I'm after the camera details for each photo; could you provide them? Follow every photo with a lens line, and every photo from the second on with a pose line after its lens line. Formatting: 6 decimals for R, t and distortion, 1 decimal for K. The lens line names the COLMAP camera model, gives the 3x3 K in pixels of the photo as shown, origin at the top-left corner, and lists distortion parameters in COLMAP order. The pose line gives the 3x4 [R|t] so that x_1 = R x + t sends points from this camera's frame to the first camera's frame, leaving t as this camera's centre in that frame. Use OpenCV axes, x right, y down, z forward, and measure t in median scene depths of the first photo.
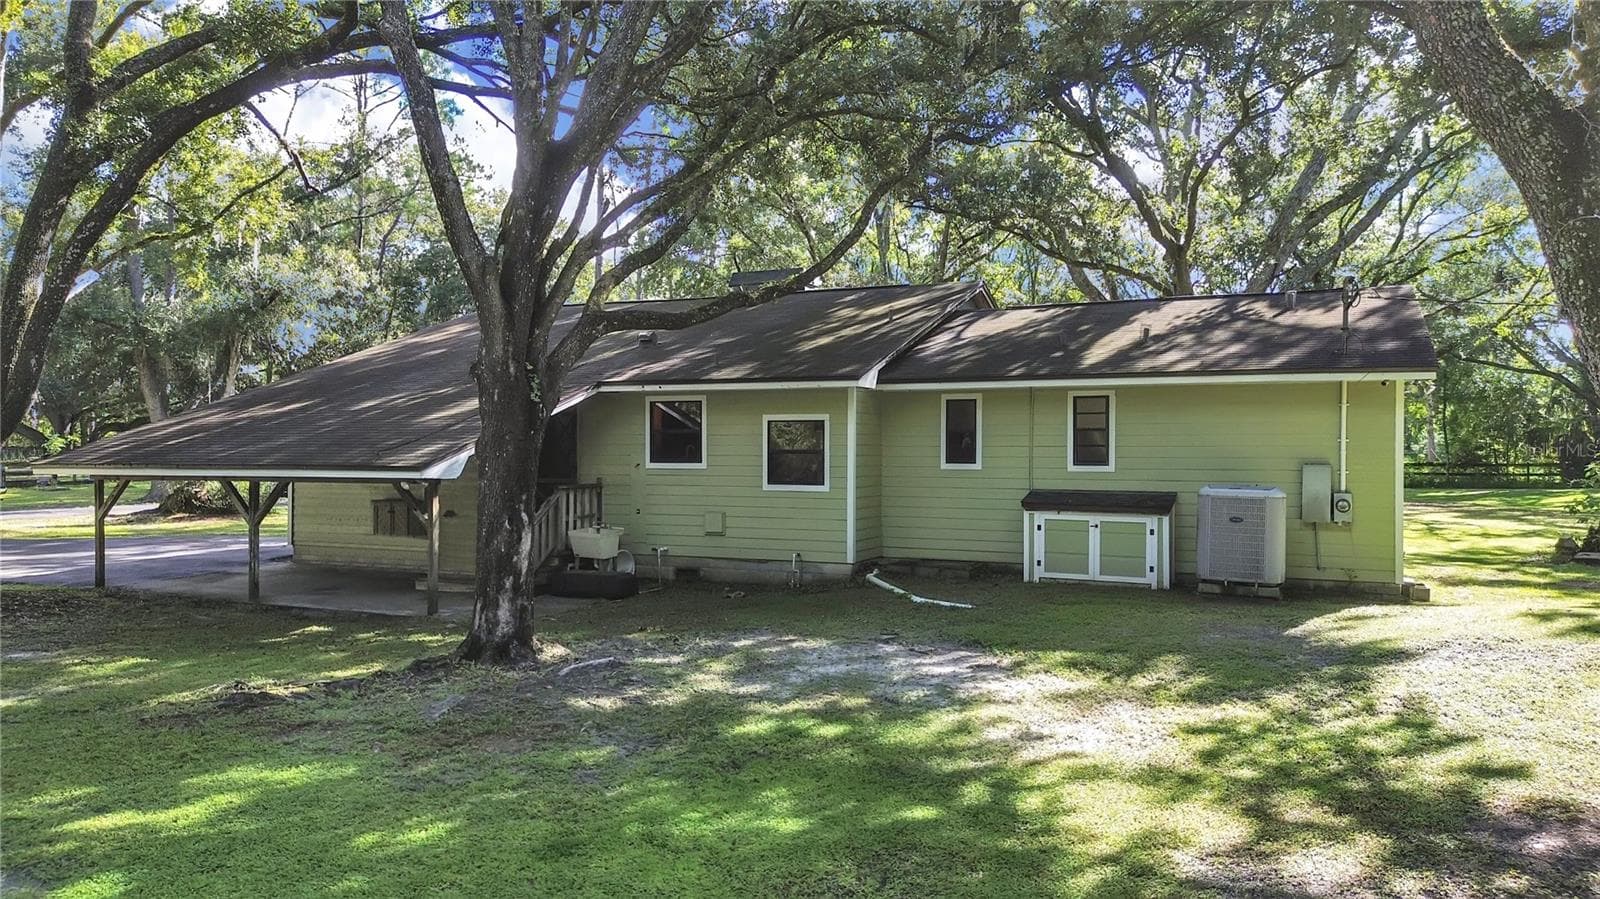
lens RADIAL K [[1145.4, 0, 800.0], [0, 1145.4, 449.5], [0, 0, 1]] dist [0.053089, -0.001861]
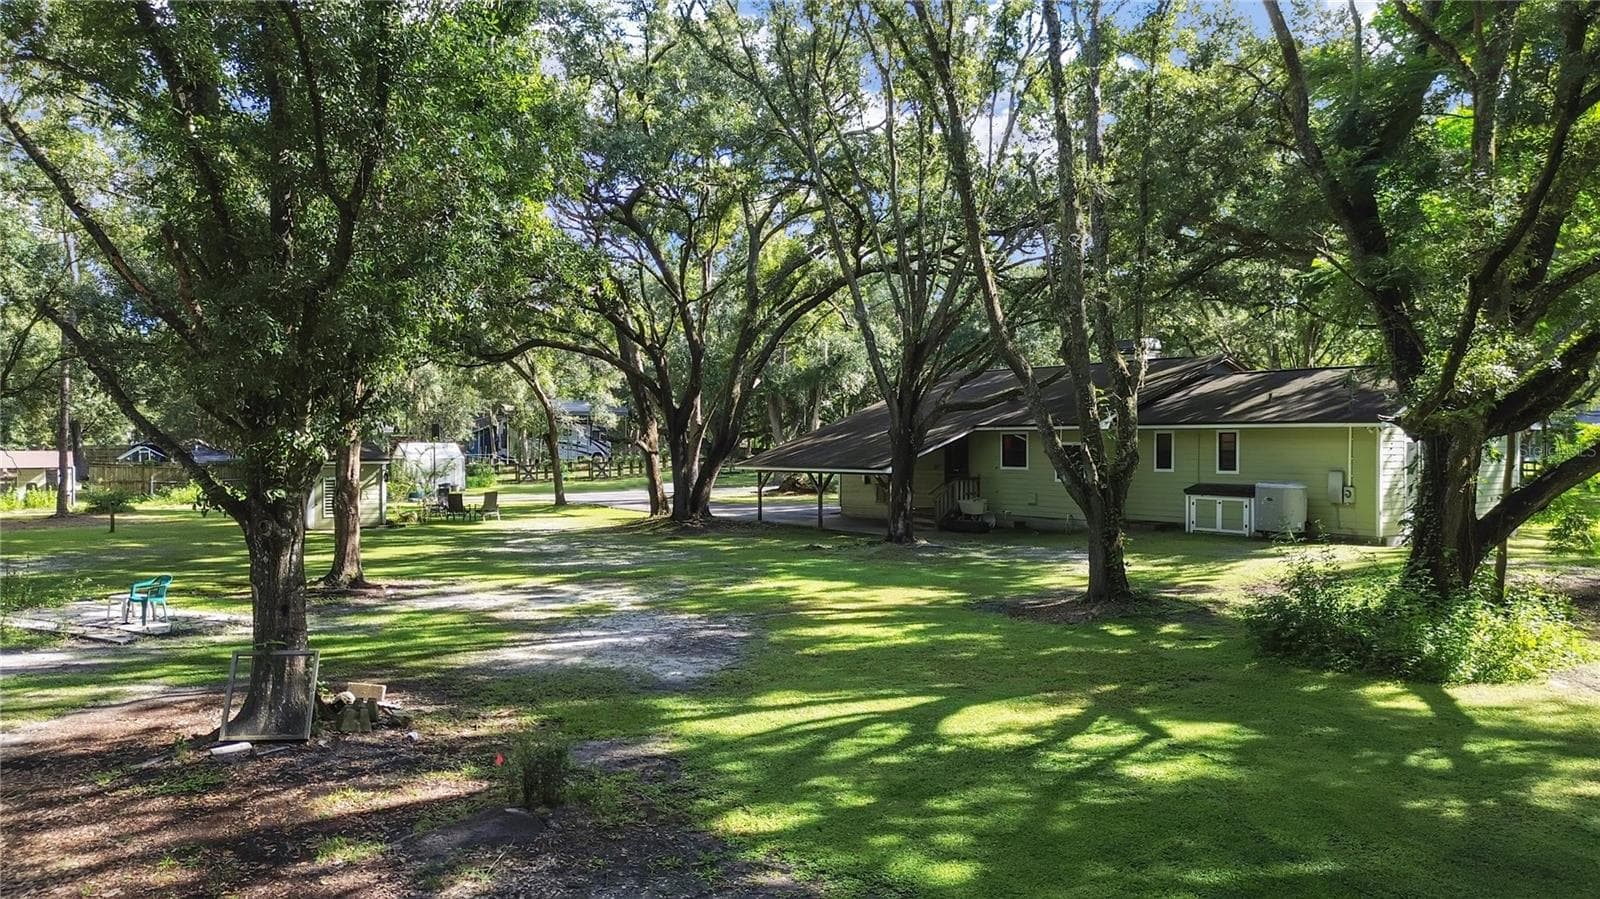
lens RADIAL K [[1145.4, 0, 800.0], [0, 1145.4, 449.5], [0, 0, 1]] dist [0.053089, -0.001861]
pose [[0.888477, 0.002585, -0.458915, 0.475979], [-0.001037, 0.999993, 0.003624, -0.025038], [0.458921, -0.002744, 0.888473, -0.920337]]
